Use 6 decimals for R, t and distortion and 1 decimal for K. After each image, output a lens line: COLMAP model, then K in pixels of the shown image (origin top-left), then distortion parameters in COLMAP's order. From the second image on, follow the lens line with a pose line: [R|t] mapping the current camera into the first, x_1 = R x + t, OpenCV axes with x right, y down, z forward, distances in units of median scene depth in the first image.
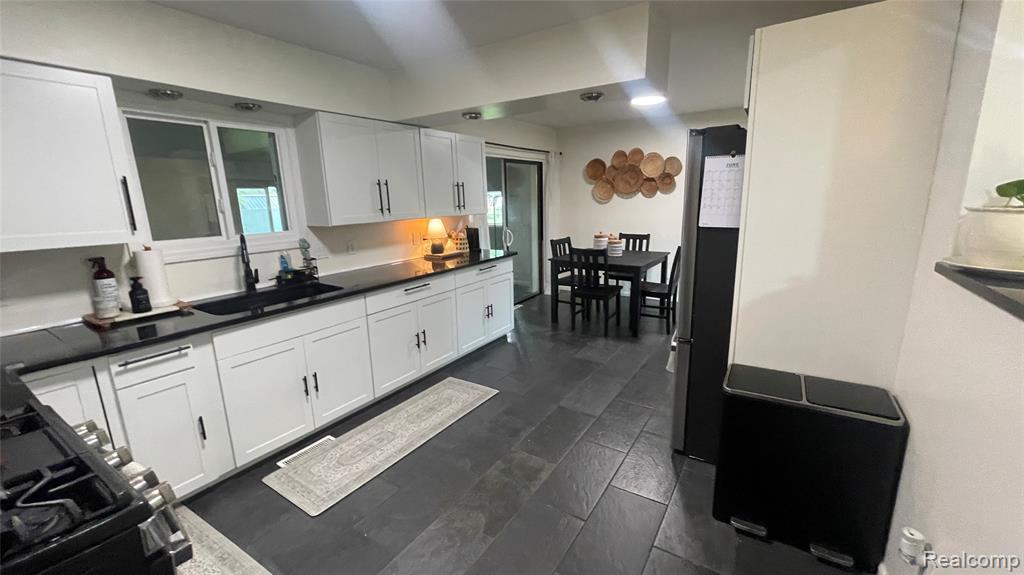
lens RADIAL K [[413.8, 0, 512.3], [0, 413.8, 289.8], [0, 0, 1]] dist [-0.003183, 0.000779]
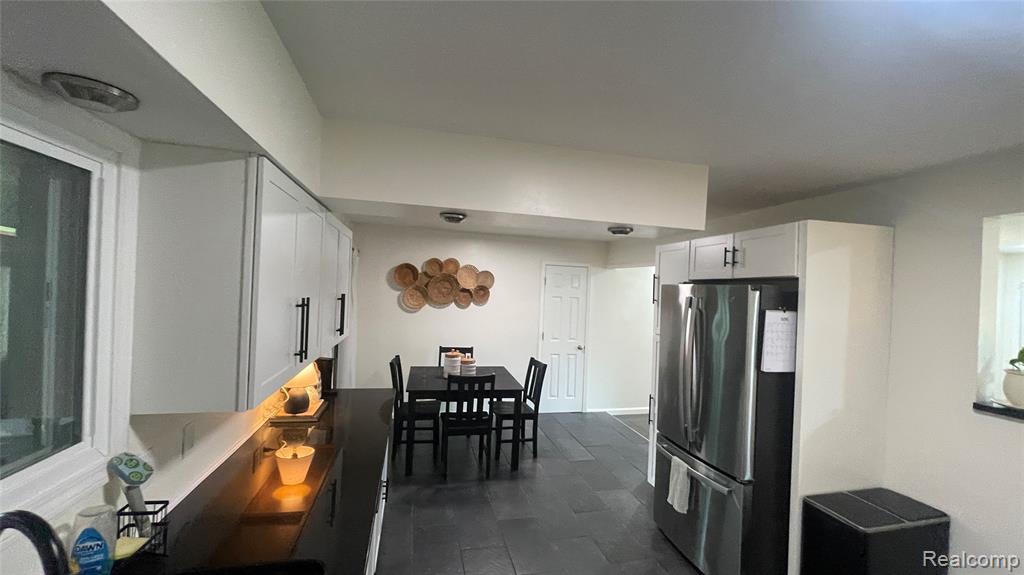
lens RADIAL K [[413.8, 0, 513.3], [0, 413.8, 288.0], [0, 0, 1]] dist [-0.003183, 0.000779]
pose [[0.683373, 0.054339, 0.728044, -0.509192], [0.103401, 0.979970, -0.170199, -0.159732], [-0.722710, 0.191590, 0.664067, 0.453721]]
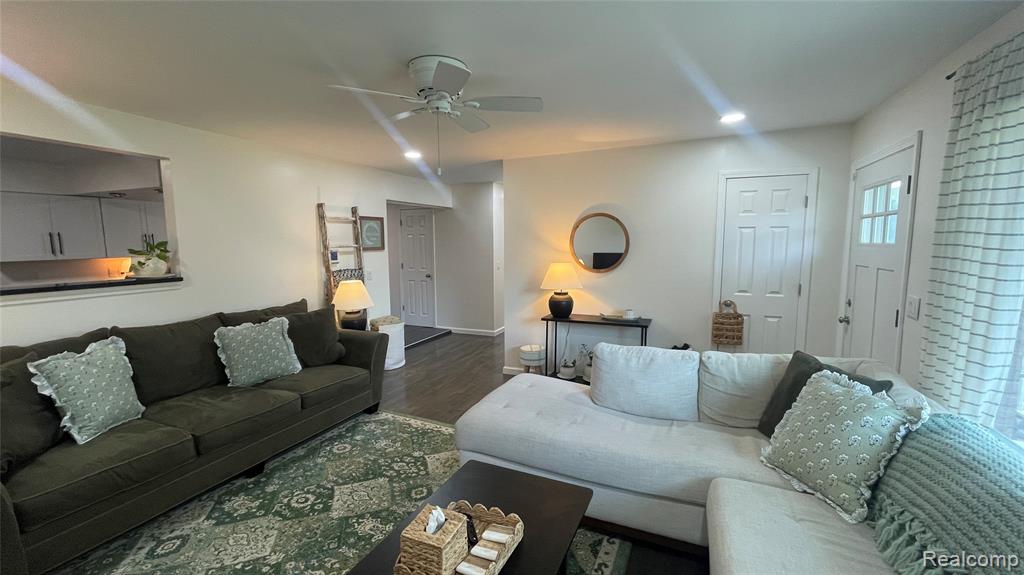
lens RADIAL K [[413.8, 0, 510.6], [0, 413.8, 288.2], [0, 0, 1]] dist [-0.003183, 0.000779]
pose [[0.986111, 0.000452, 0.166090, 1.076890], [0.017405, 0.994209, -0.106043, 0.125978], [-0.165176, 0.107461, 0.980392, -0.733919]]
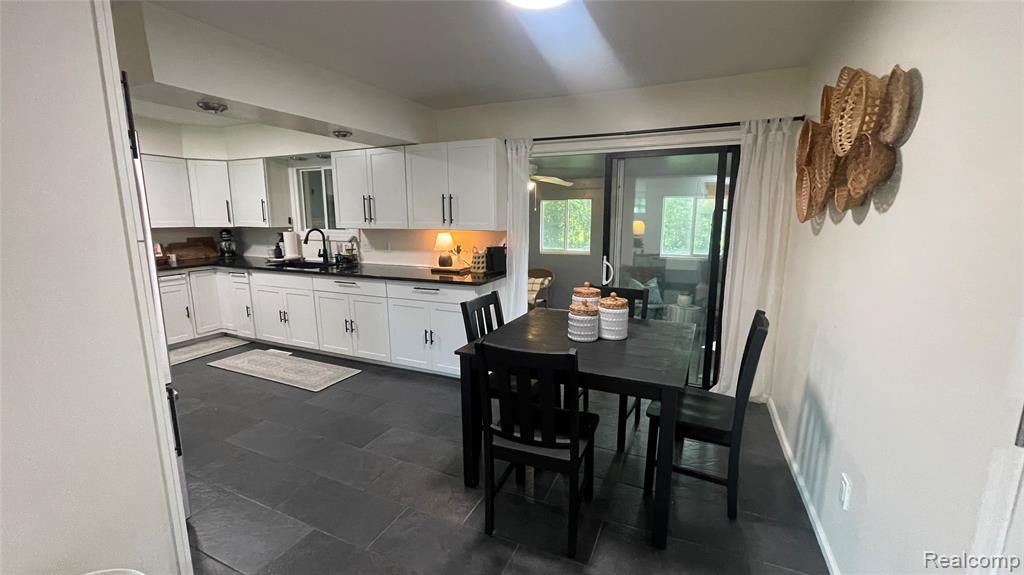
lens RADIAL K [[413.8, 0, 507.6], [0, 413.8, 285.1], [0, 0, 1]] dist [-0.003183, 0.000779]
pose [[0.159012, 0.196039, -0.967618, 1.018449], [-0.218568, 0.962758, 0.159136, -0.294691], [0.962779, 0.186186, 0.195938, 1.204925]]
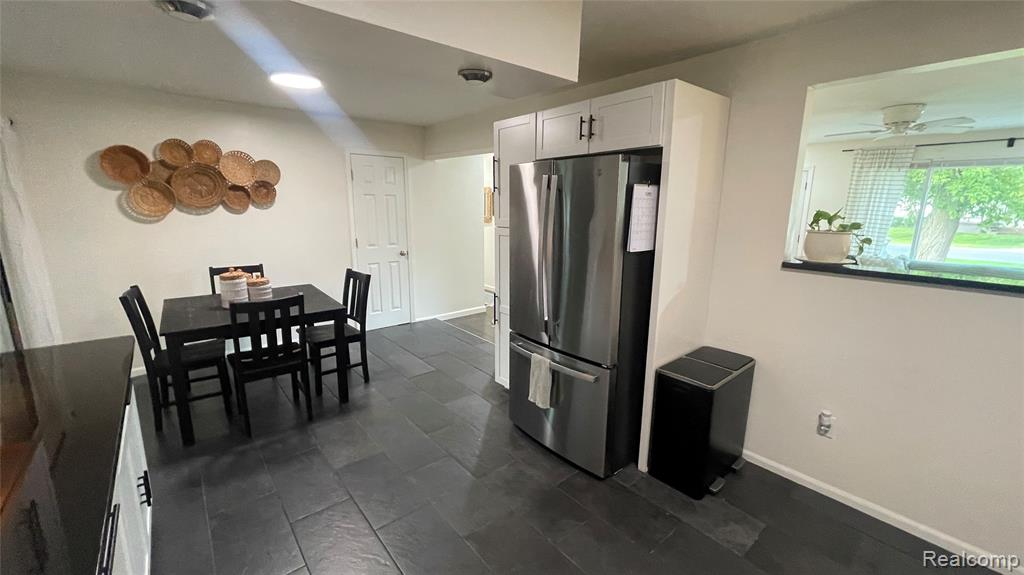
lens RADIAL K [[413.8, 0, 513.4], [0, 413.8, 288.0], [0, 0, 1]] dist [-0.003183, 0.000779]
pose [[0.287021, -0.168793, 0.942936, -0.380980], [0.194505, 0.974117, 0.115169, -0.151986], [-0.937969, 0.150350, 0.312423, 0.614851]]
